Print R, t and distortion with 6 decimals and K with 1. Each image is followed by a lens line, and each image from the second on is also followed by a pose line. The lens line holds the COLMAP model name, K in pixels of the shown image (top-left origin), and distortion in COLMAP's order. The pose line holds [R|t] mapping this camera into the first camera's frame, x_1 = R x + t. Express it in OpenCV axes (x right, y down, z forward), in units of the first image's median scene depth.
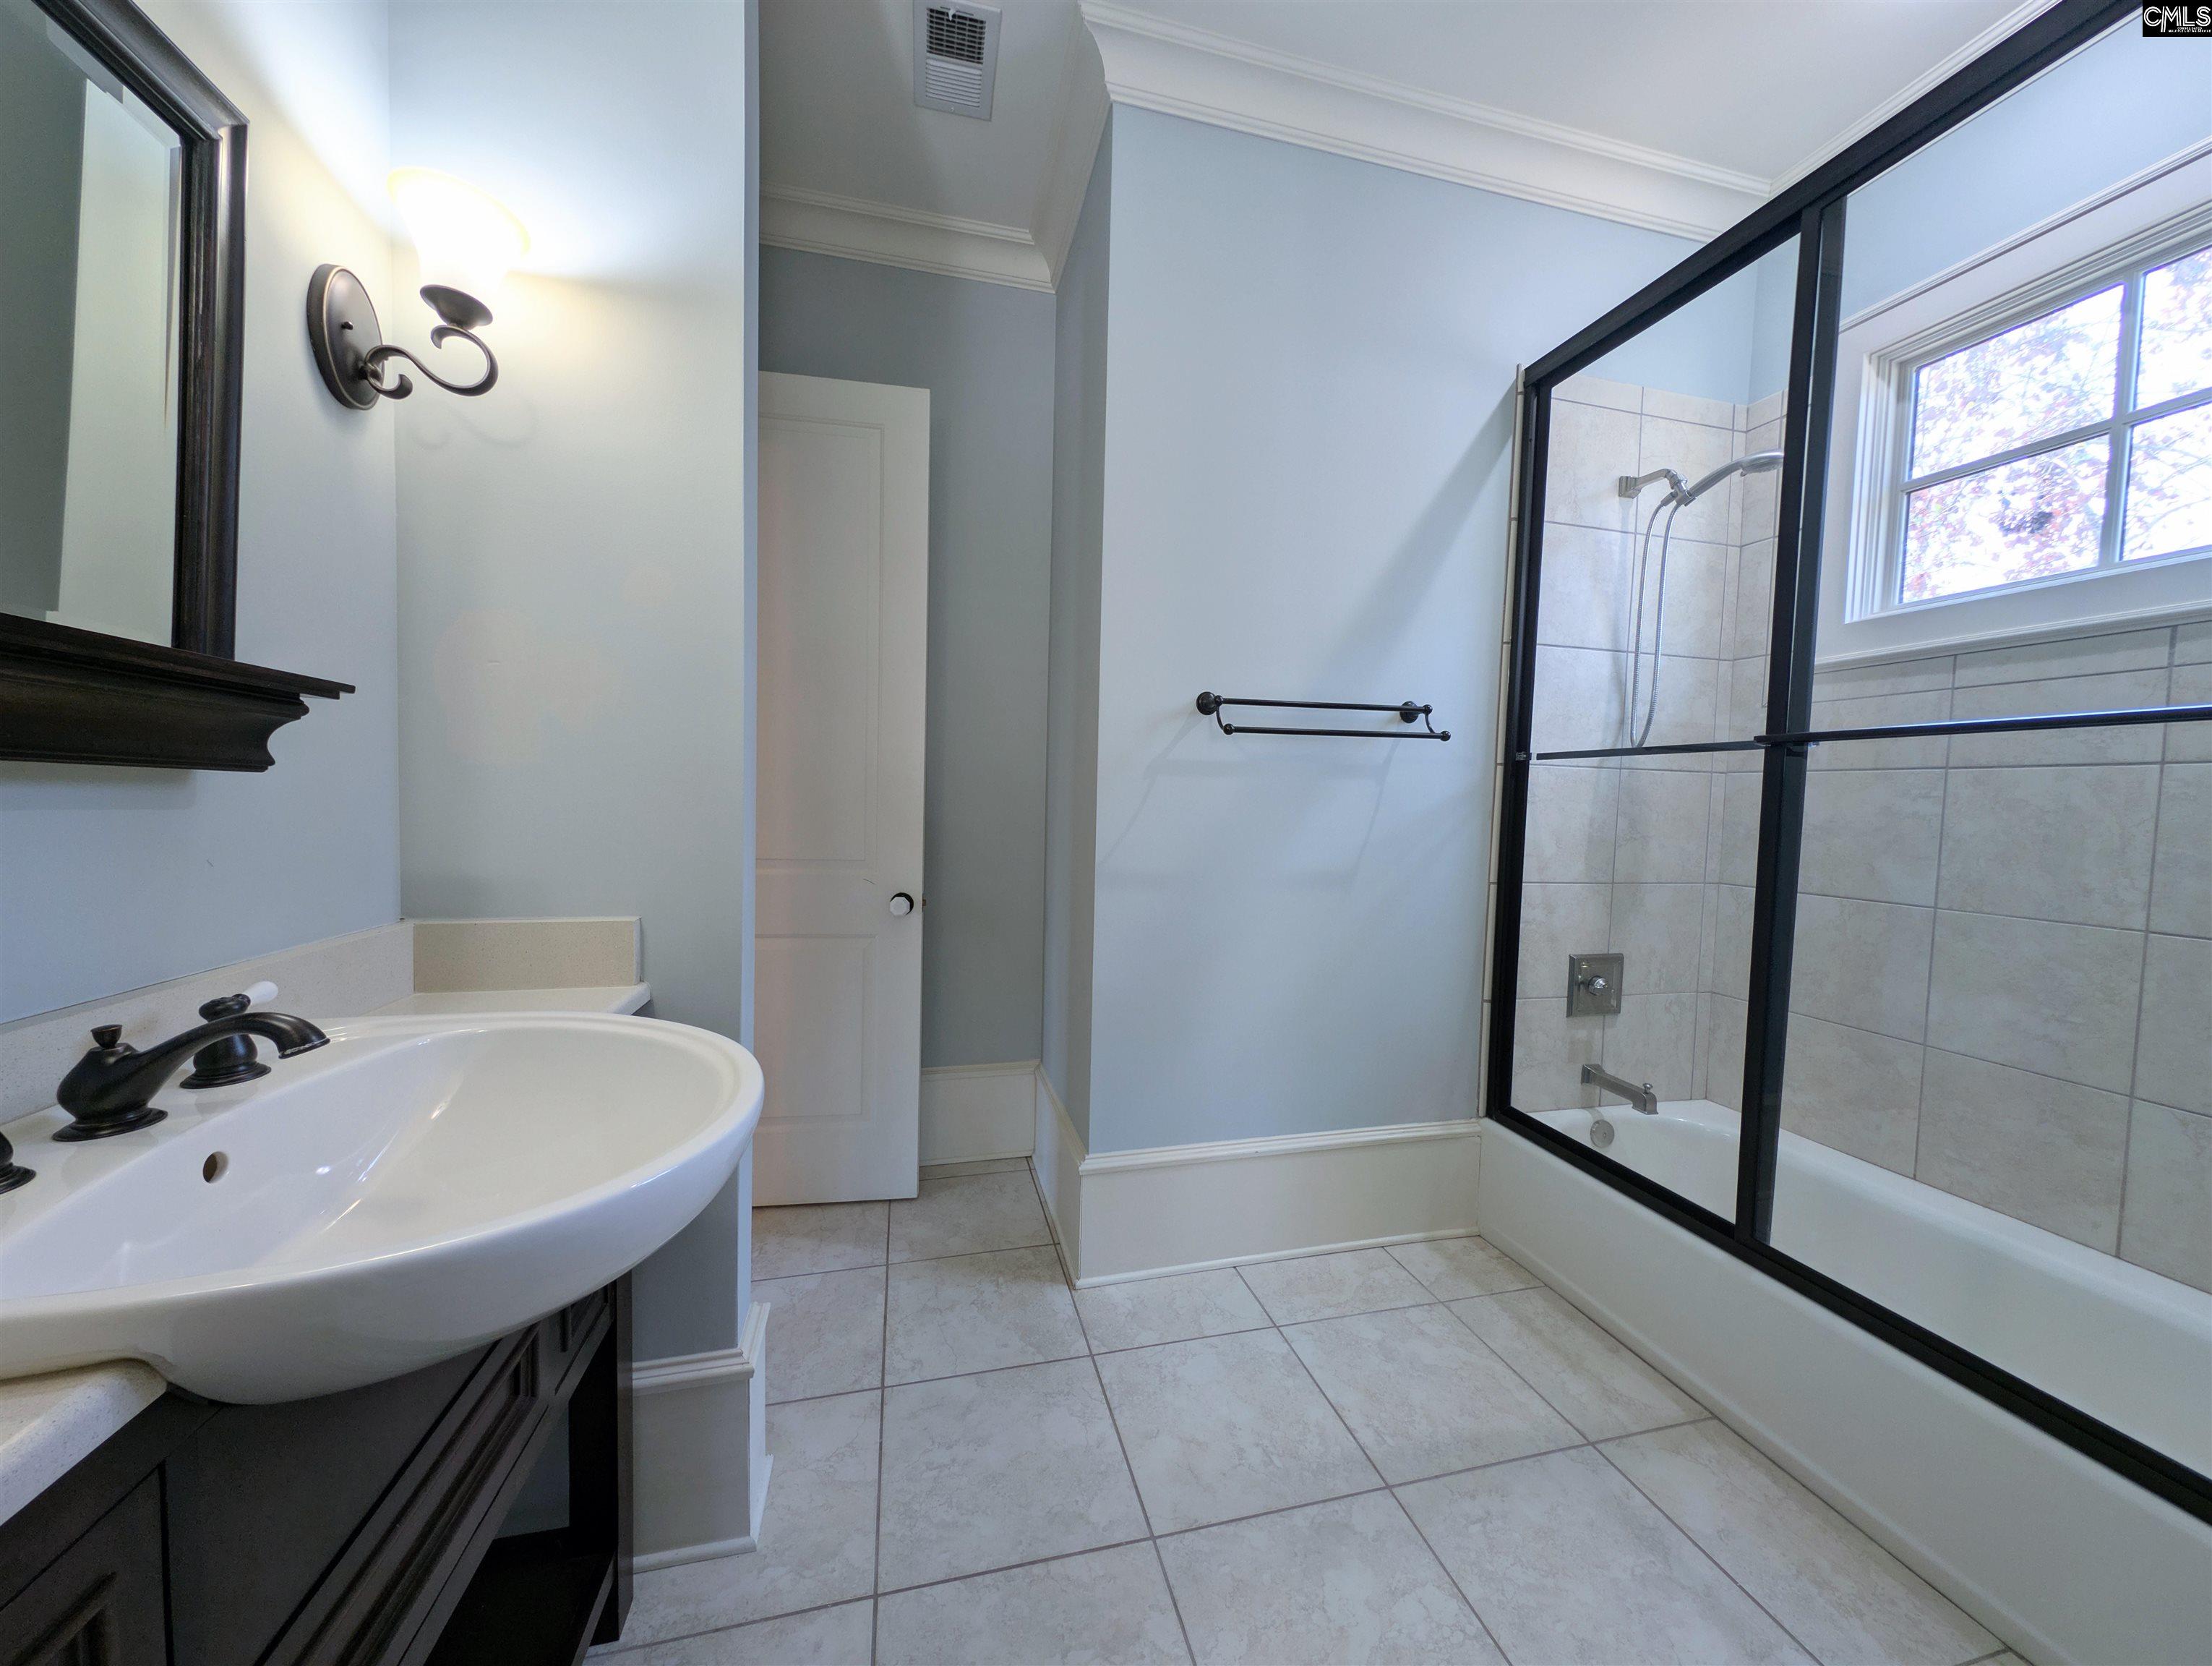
lens RADIAL K [[787.5, 0, 1098.5], [0, 787.5, 834.6], [0, 0, 1]] dist [0.001035, 0.000246]
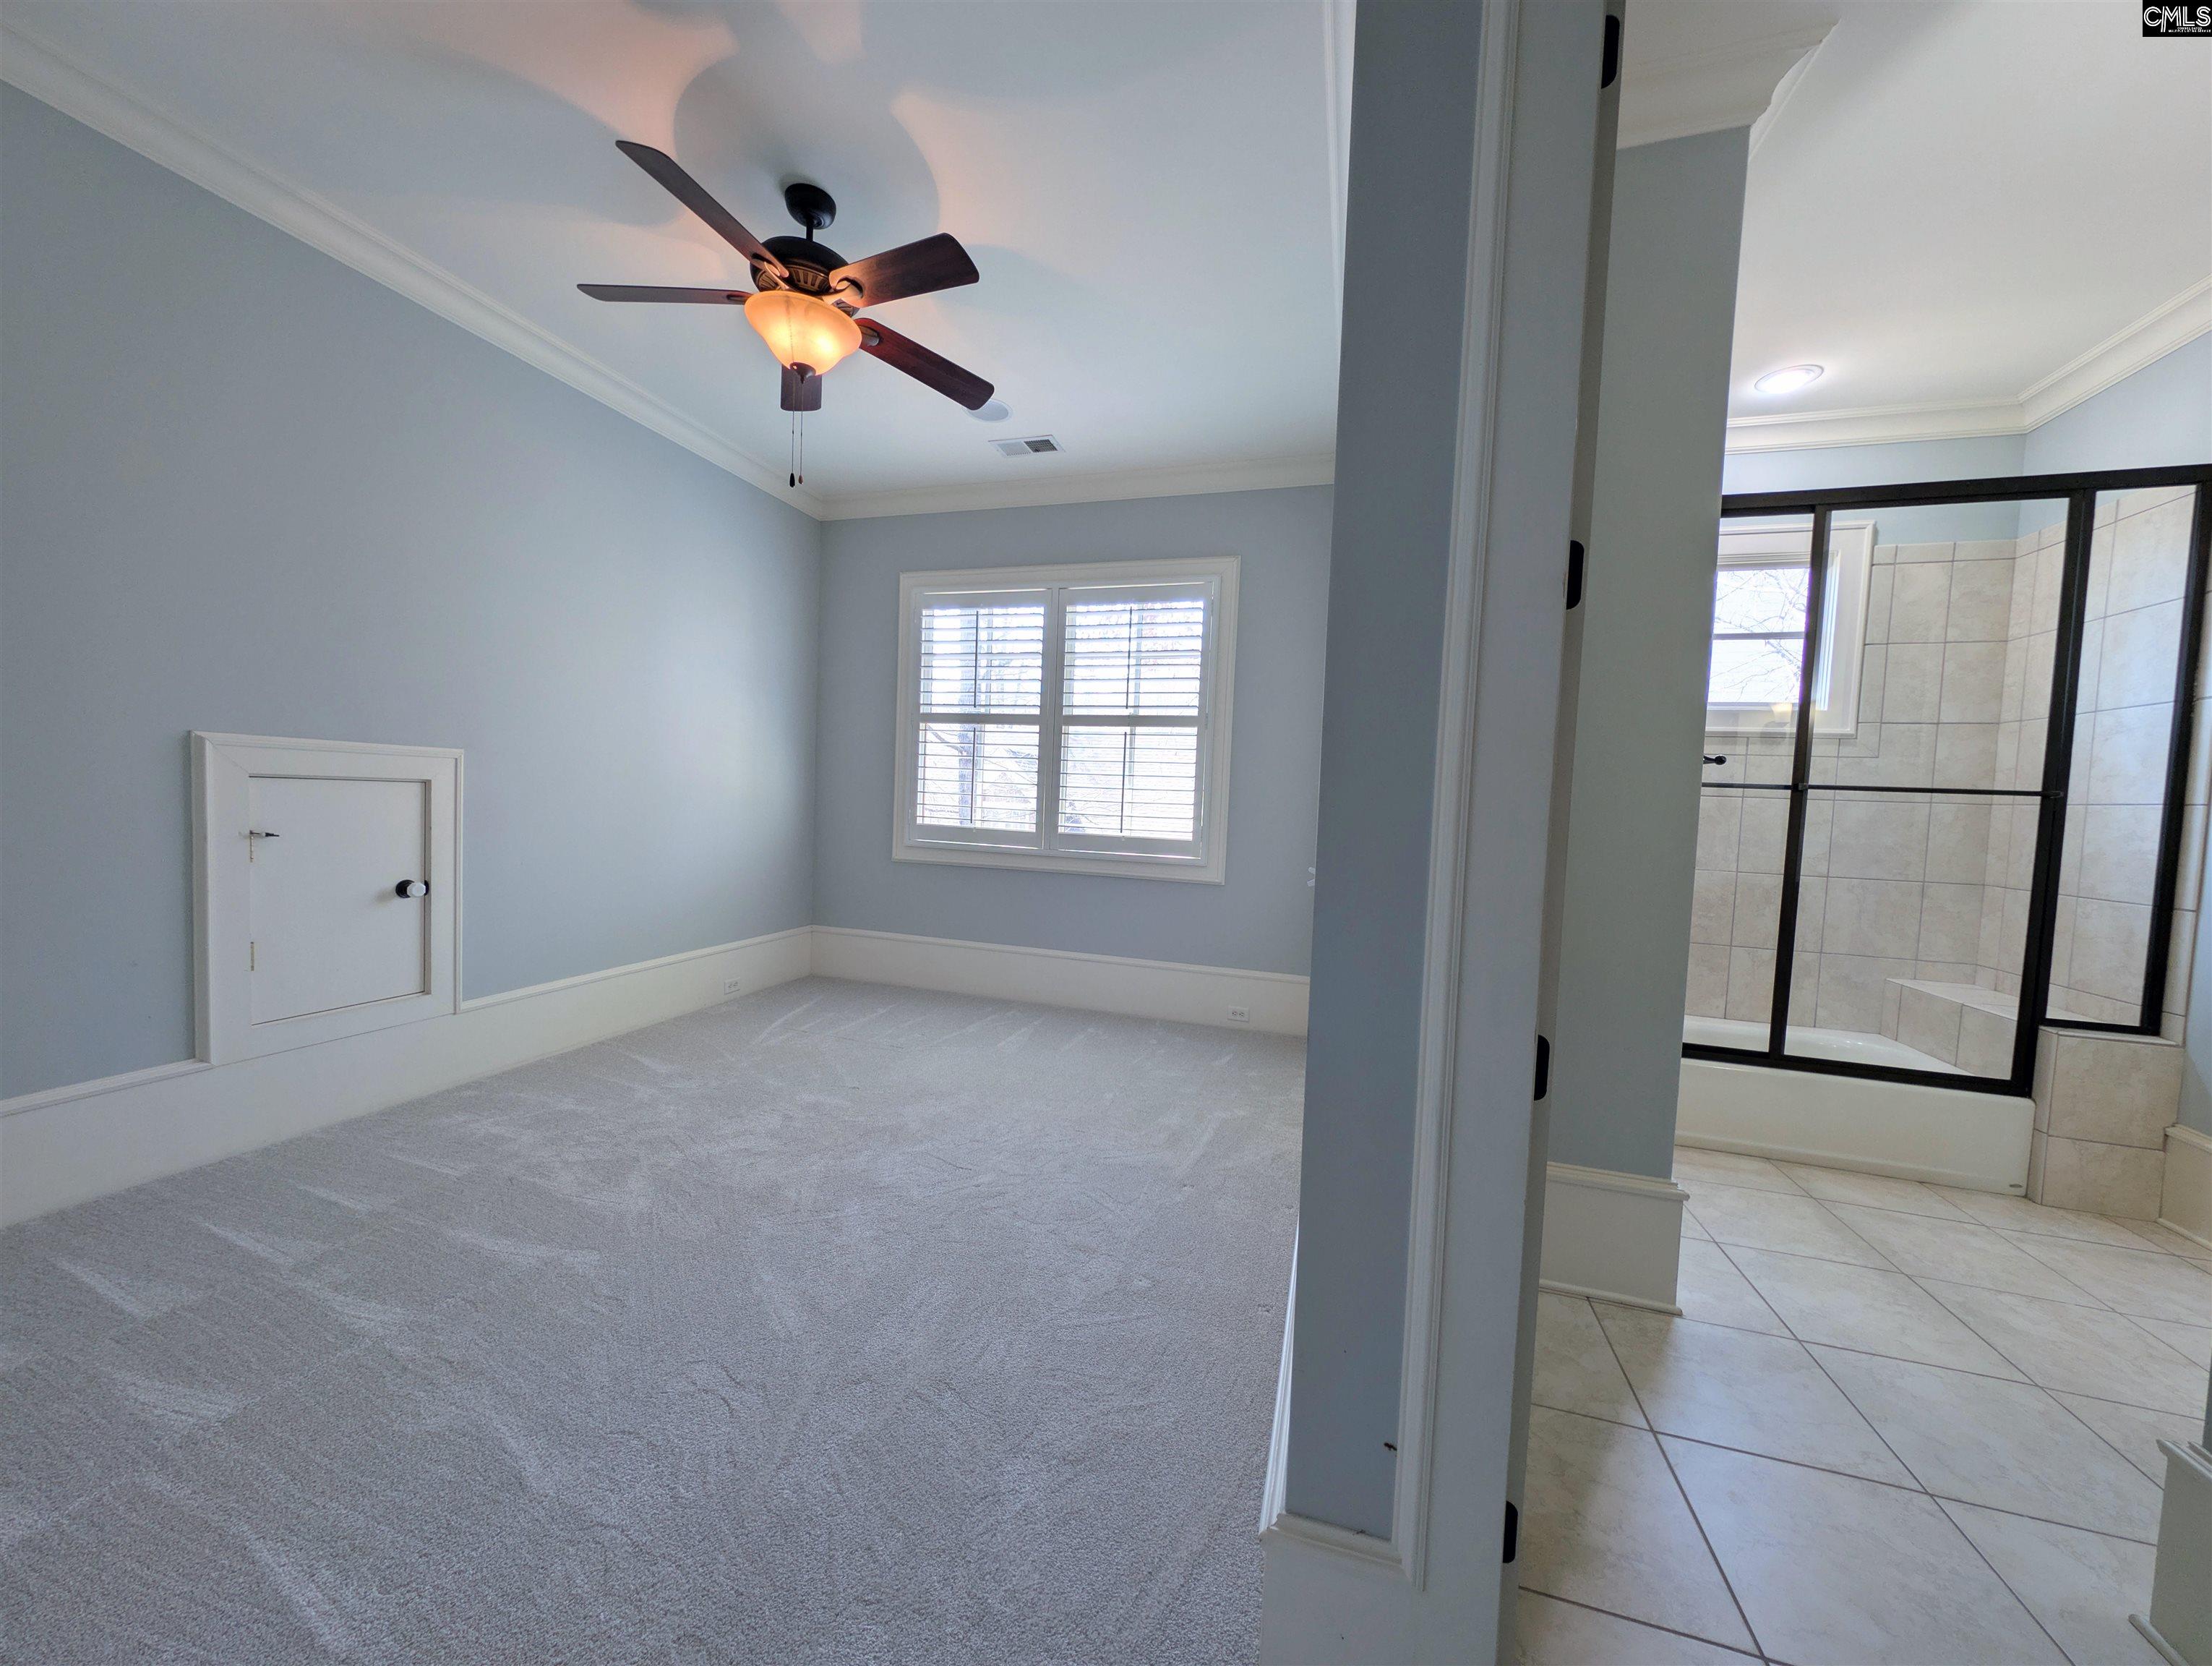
lens RADIAL K [[787.5, 0, 1098.5], [0, 787.5, 834.6], [0, 0, 1]] dist [0.001035, 0.000246]
pose [[0.520840, -0.041563, 0.852642, -1.567437], [0.016628, 0.999118, 0.038546, -0.103043], [-0.853492, -0.005898, 0.521072, 1.402344]]
